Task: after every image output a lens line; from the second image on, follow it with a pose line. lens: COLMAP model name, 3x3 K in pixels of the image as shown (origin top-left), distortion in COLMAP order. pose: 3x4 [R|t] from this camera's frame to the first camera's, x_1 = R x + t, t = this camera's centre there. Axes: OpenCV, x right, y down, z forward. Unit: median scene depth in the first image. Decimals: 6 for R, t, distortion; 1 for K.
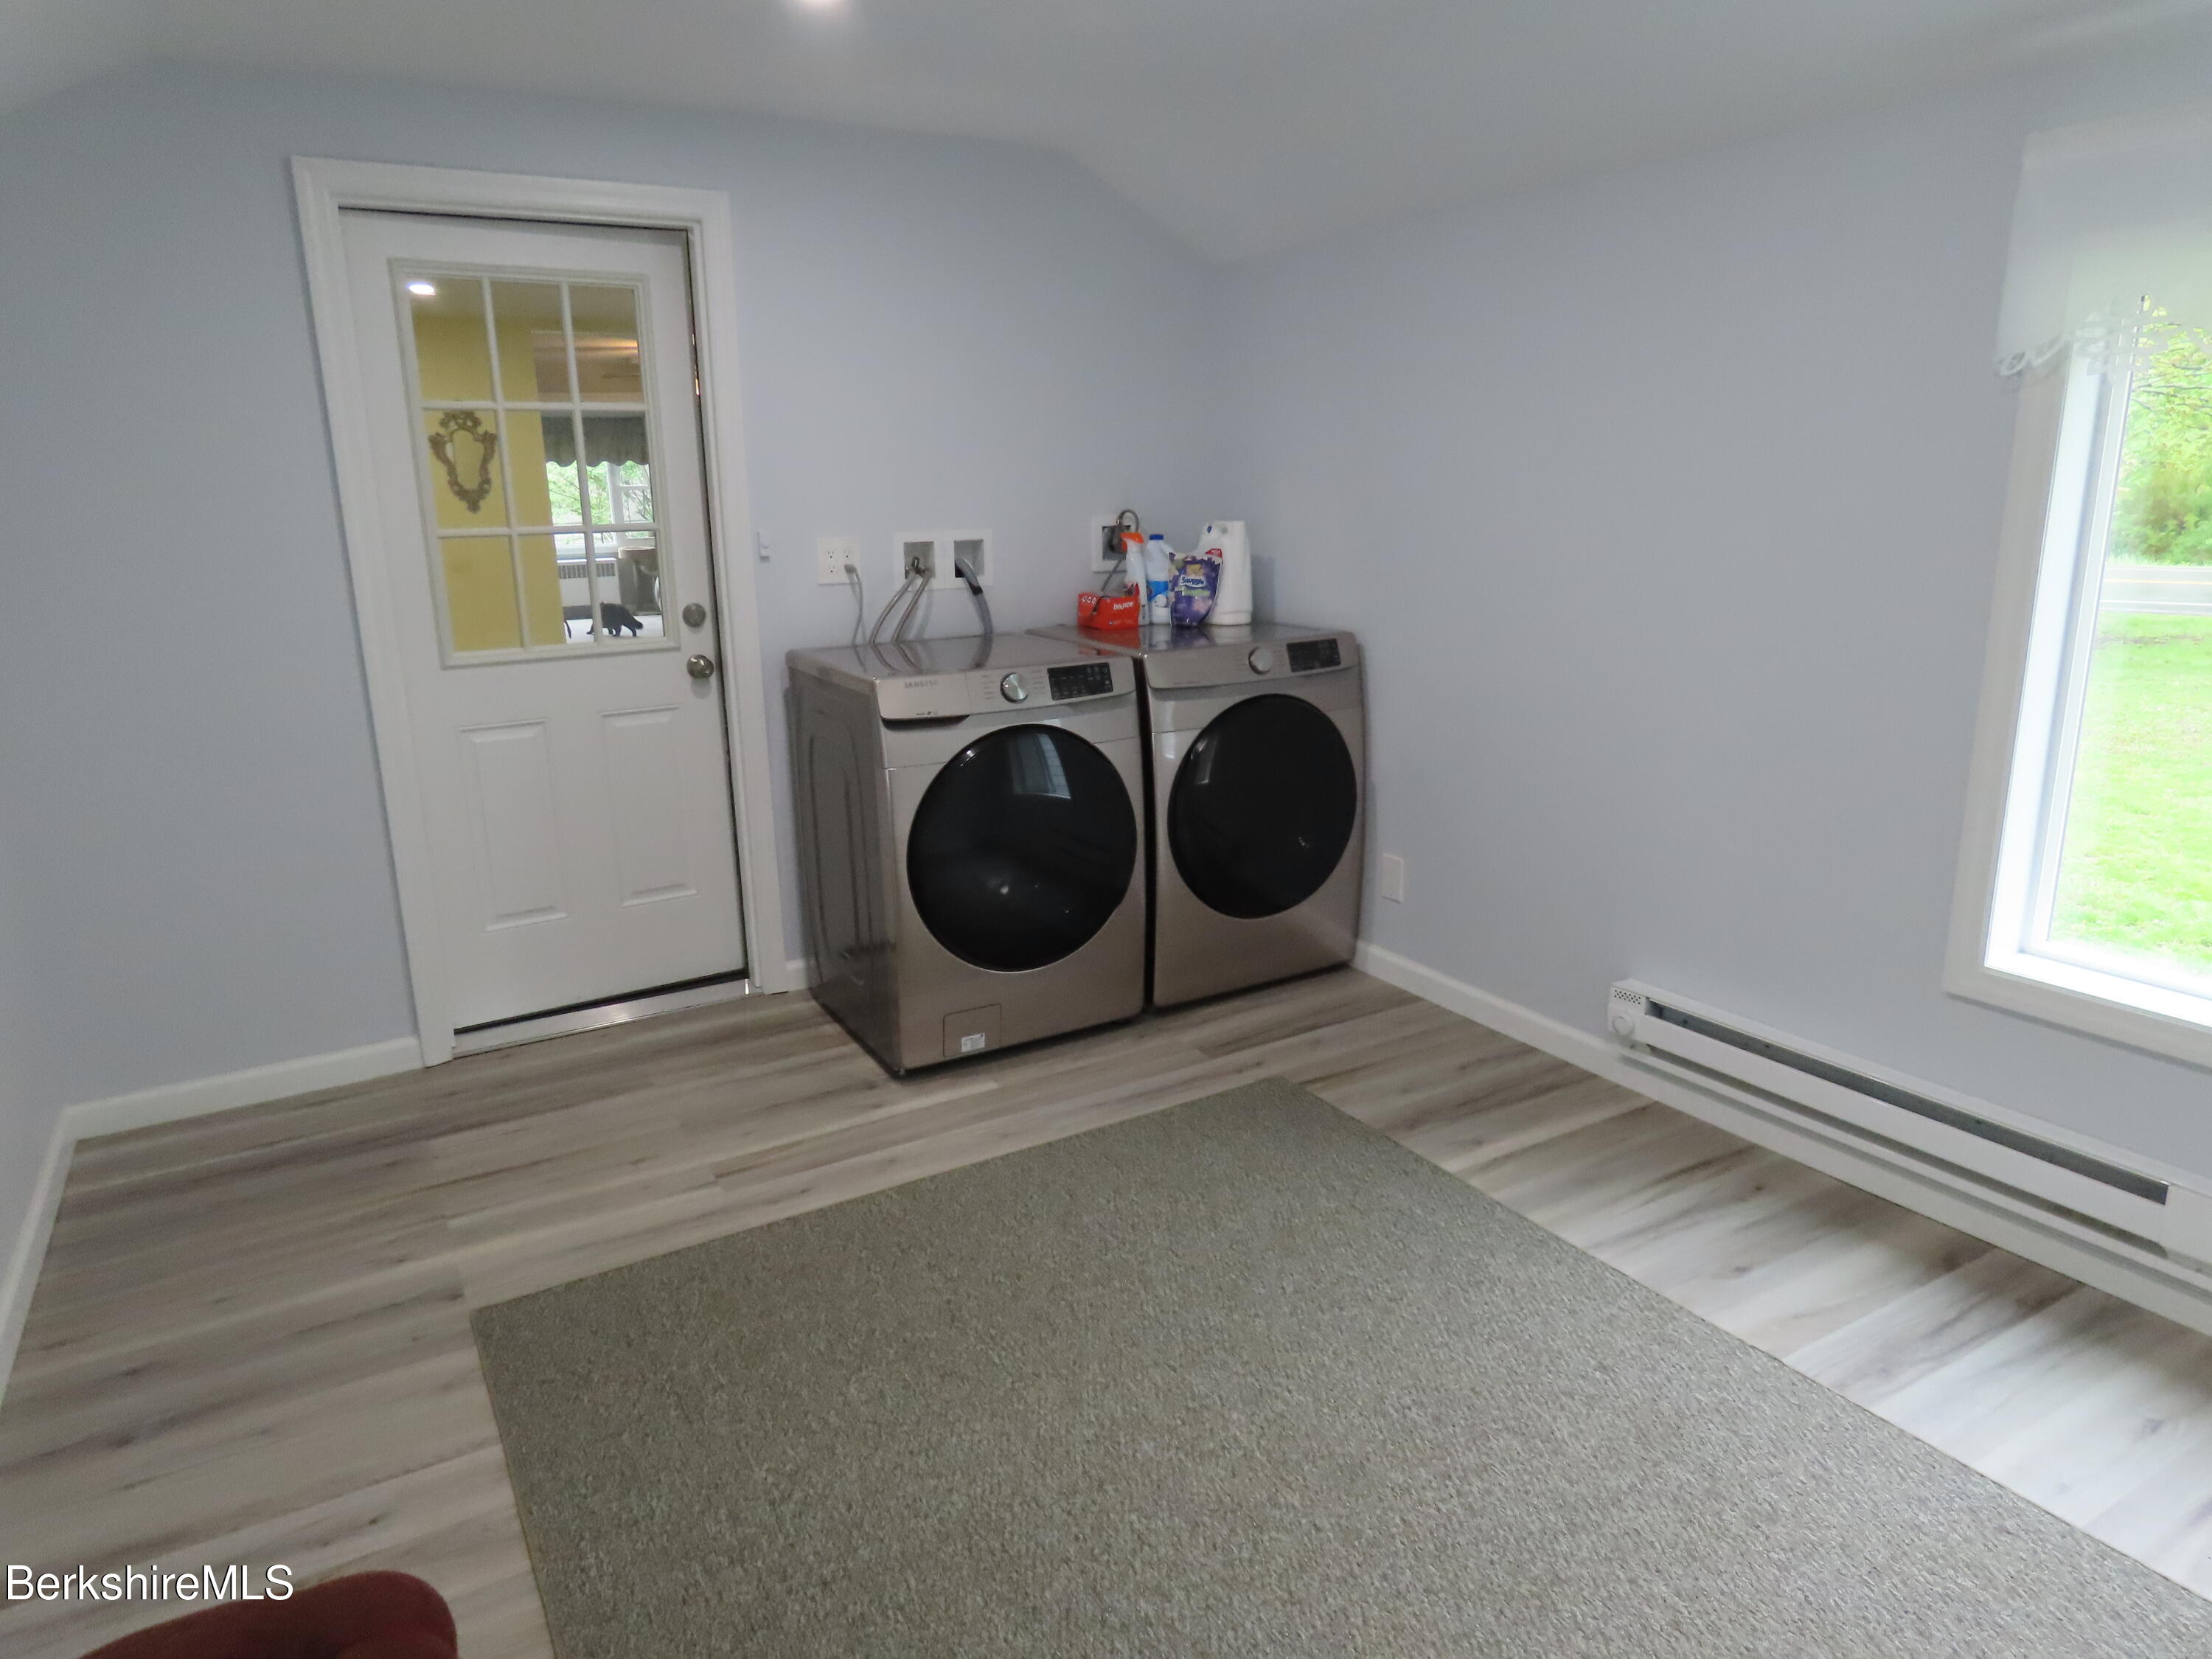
lens RADIAL K [[1397.2, 0, 1106.0], [0, 1397.2, 829.5], [0, 0, 1]] dist [-0.003336, -0.001184]
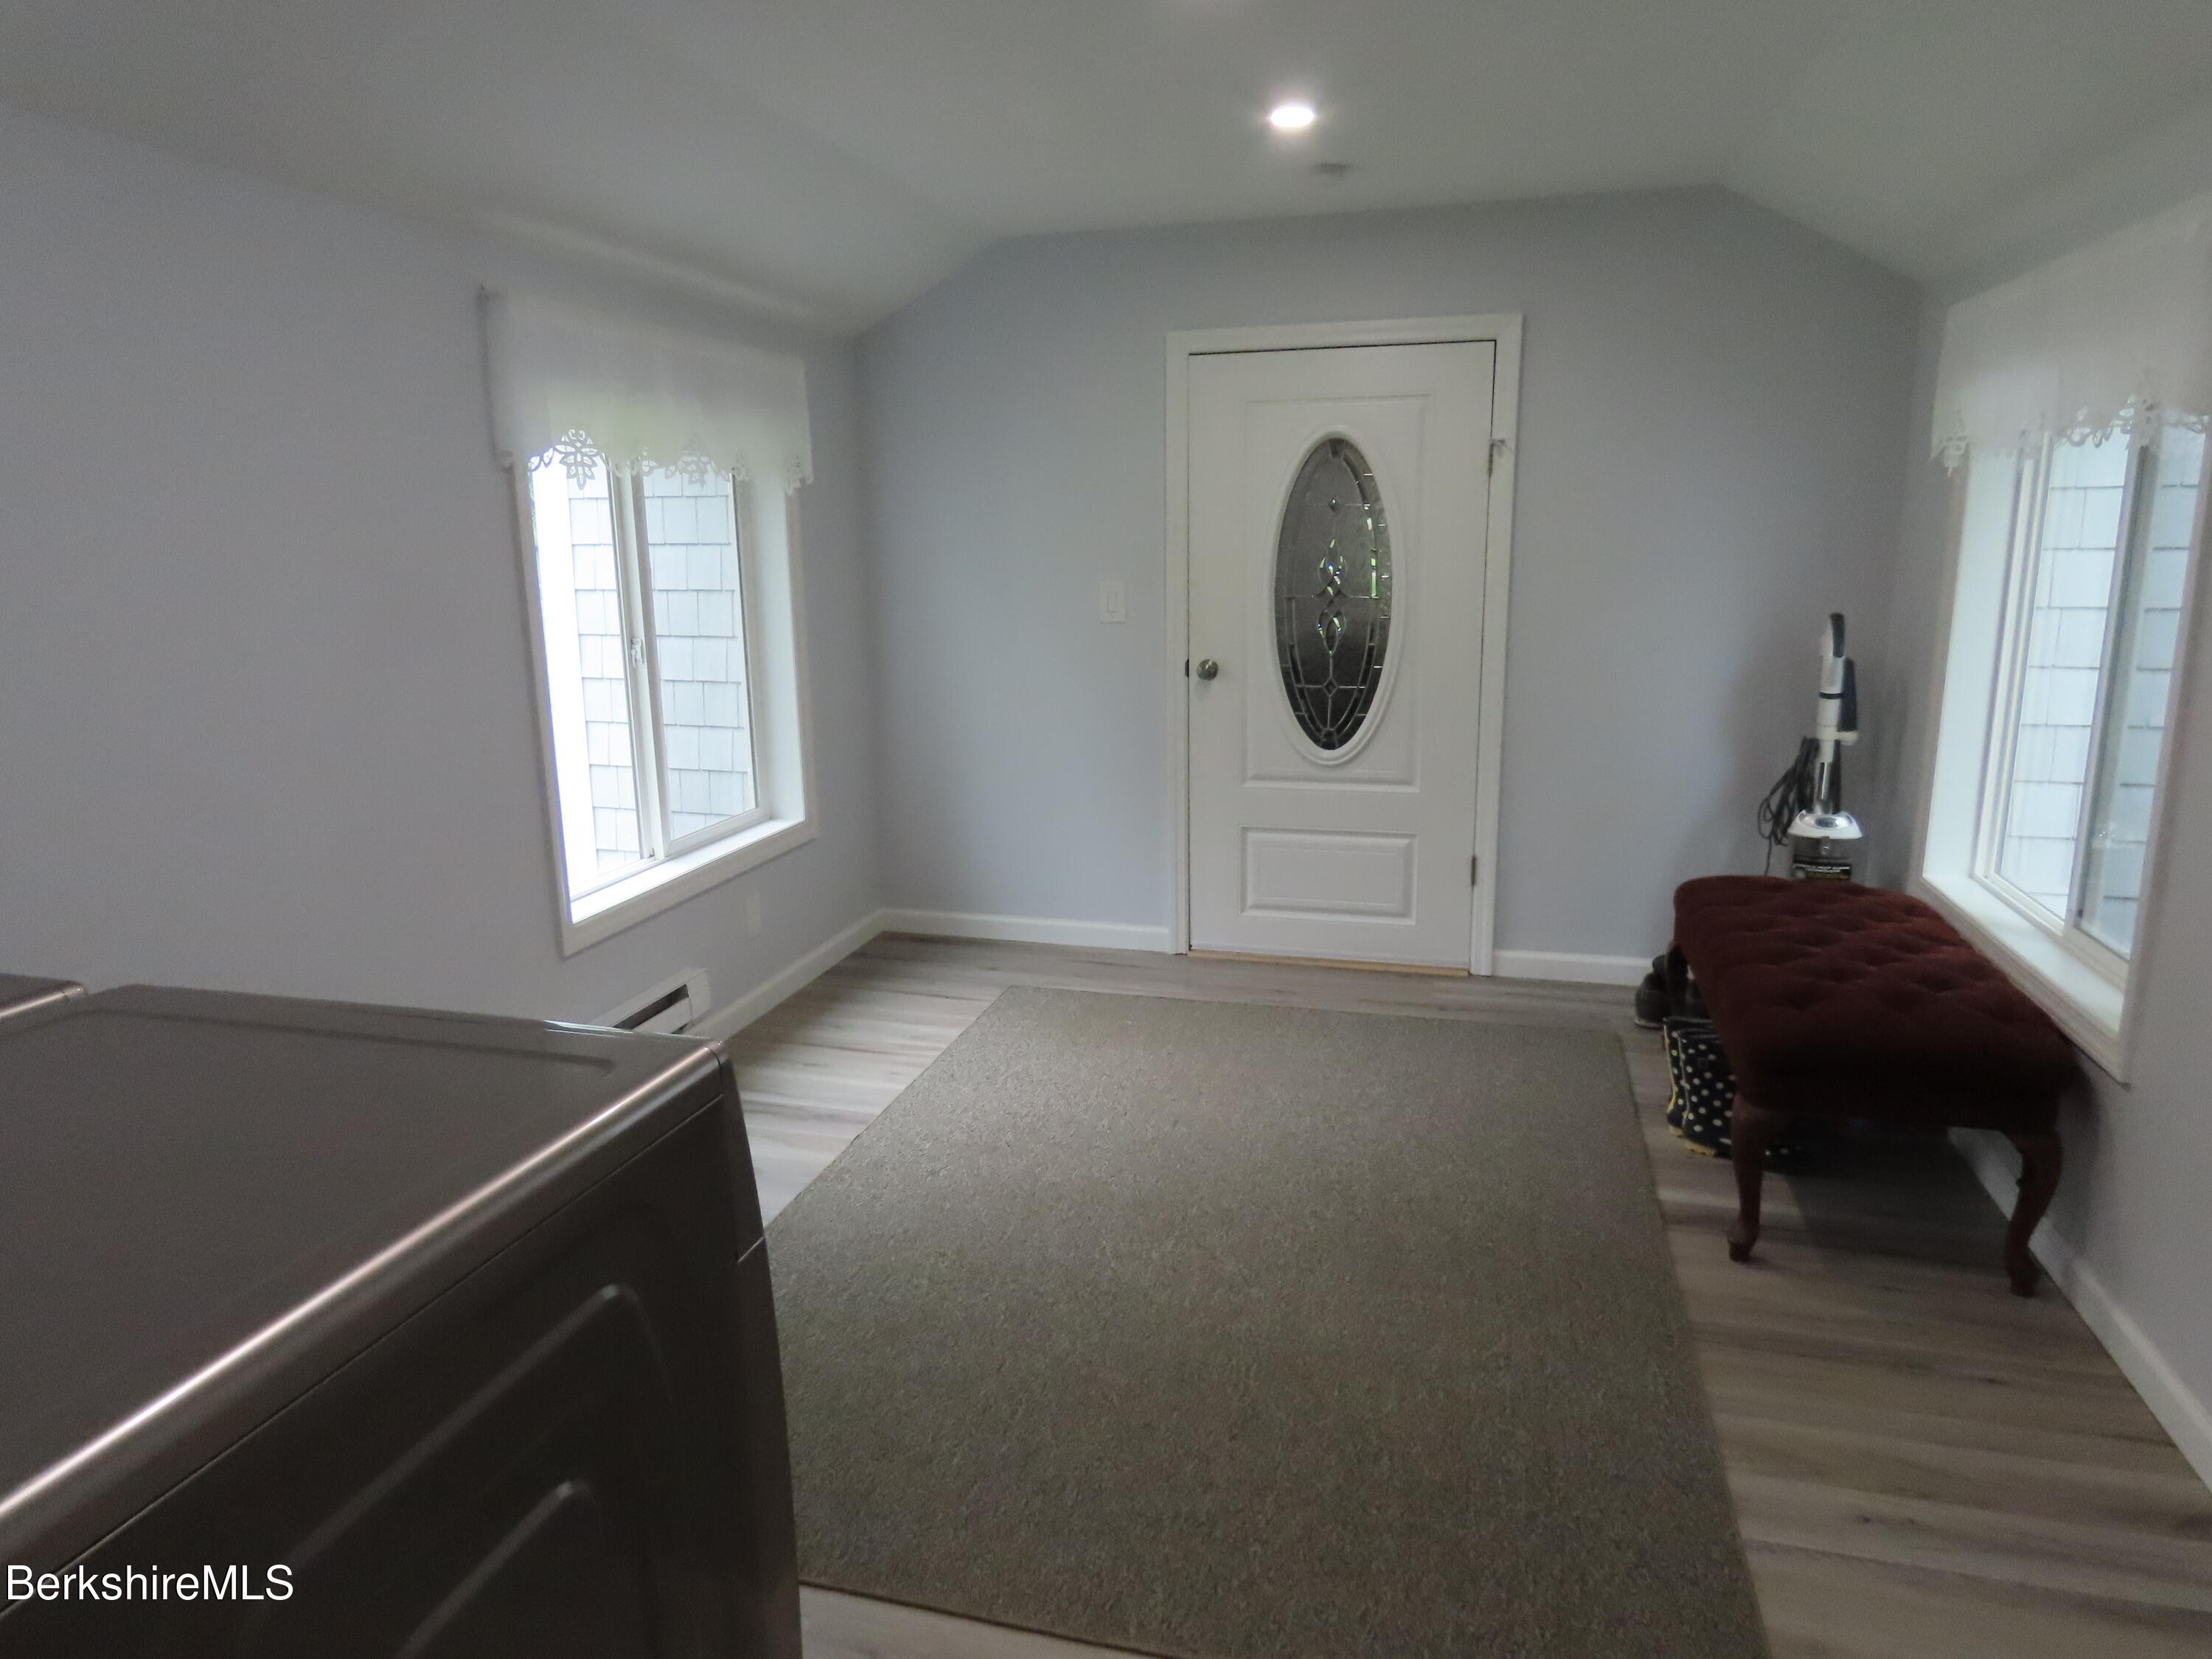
lens RADIAL K [[1397.2, 0, 1106.0], [0, 1397.2, 829.5], [0, 0, 1]] dist [-0.003336, -0.001184]
pose [[-0.704699, -0.114690, 0.700175, -0.746811], [0.201647, 0.913779, 0.352628, -0.408405], [-0.680248, 0.389685, -0.620812, 1.715781]]
